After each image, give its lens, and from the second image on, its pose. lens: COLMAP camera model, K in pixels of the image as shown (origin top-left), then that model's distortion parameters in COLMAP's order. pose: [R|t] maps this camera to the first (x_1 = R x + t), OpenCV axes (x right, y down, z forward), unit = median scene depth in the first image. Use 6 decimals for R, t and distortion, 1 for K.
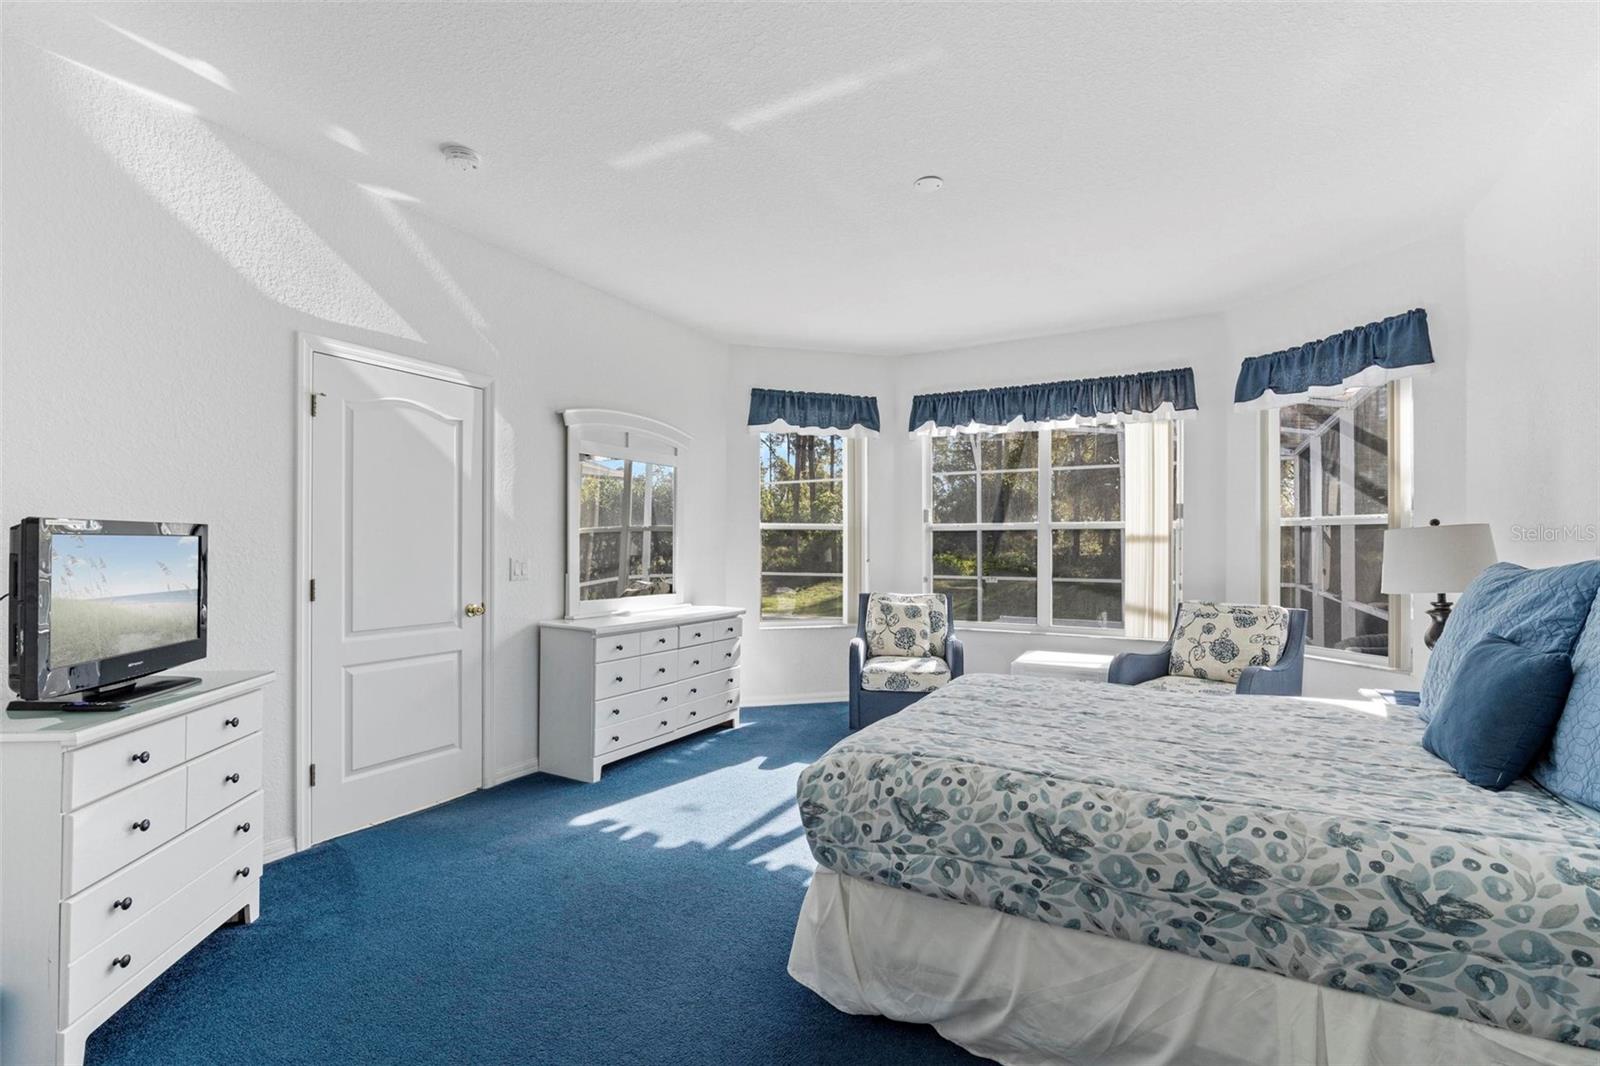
lens RADIAL K [[723.4, 0, 800.6], [0, 723.4, 546.6], [0, 0, 1]] dist [-0.001936, 0.000979]
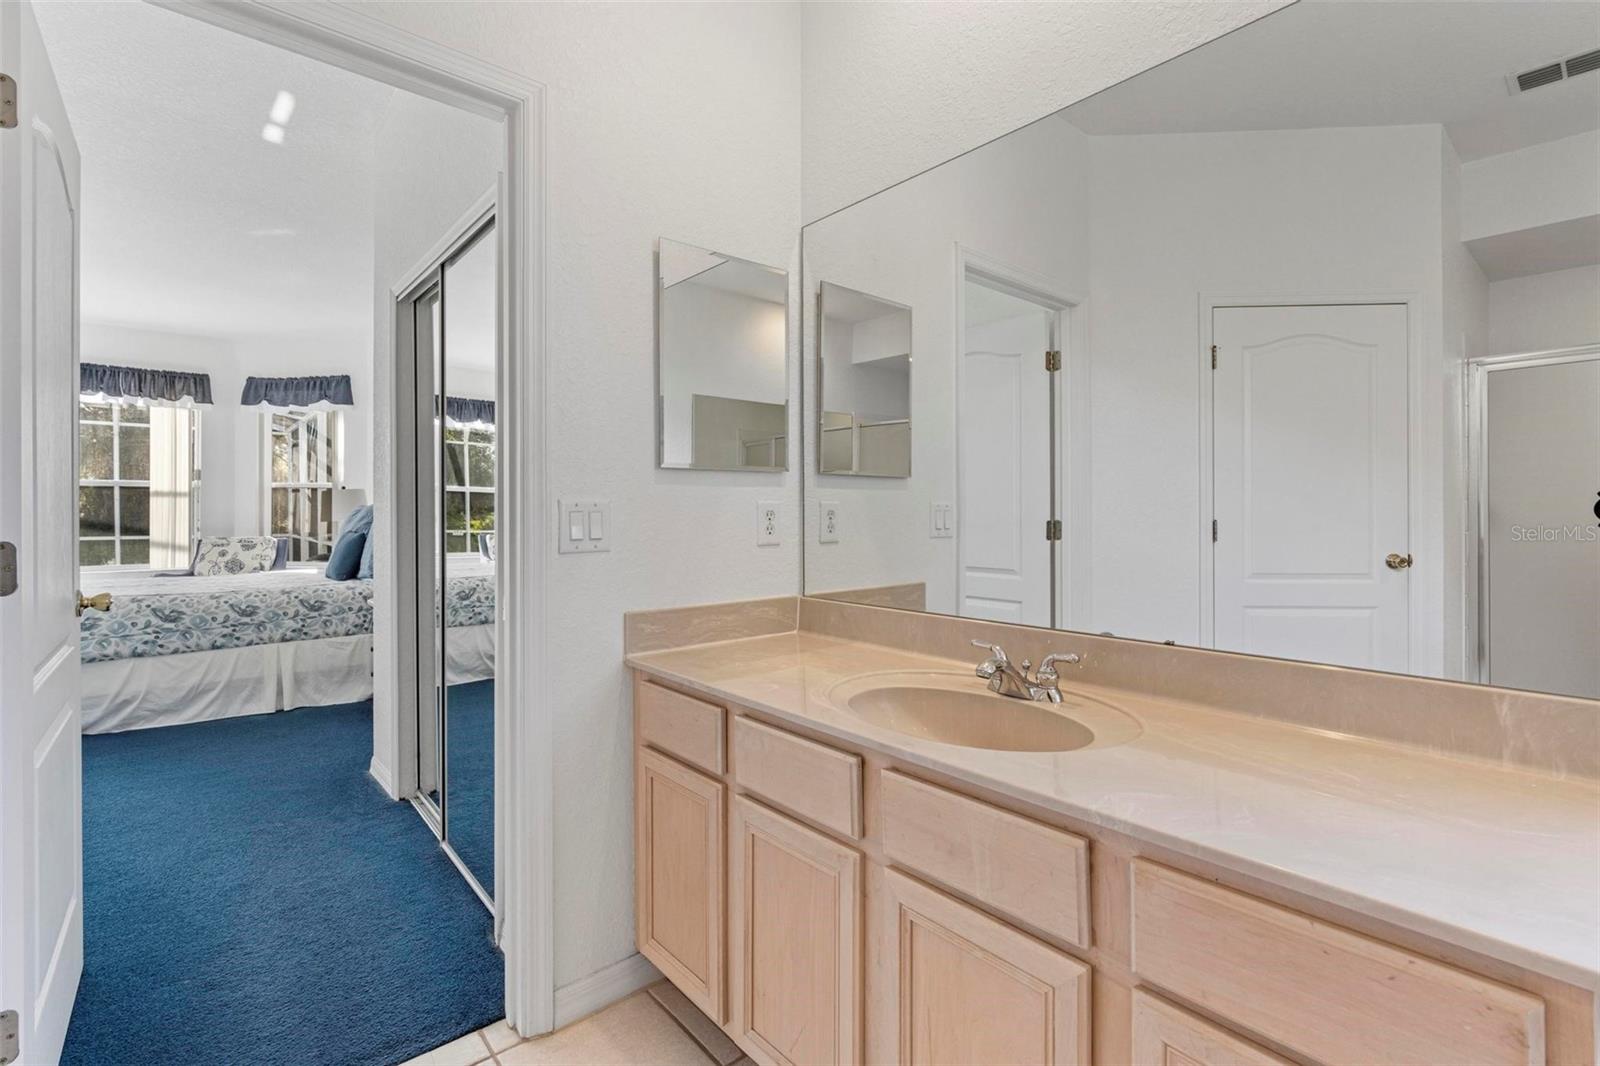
lens RADIAL K [[730.1, 0, 799.7], [0, 730.1, 509.7], [0, 0, 1]] dist [-0.002429, -0.000046]
pose [[0.359693, 0.000538, 0.933070, -0.587258], [-0.001062, 0.999999, -0.000167, 0.027149], [-0.933070, -0.000931, 0.359694, -0.933177]]
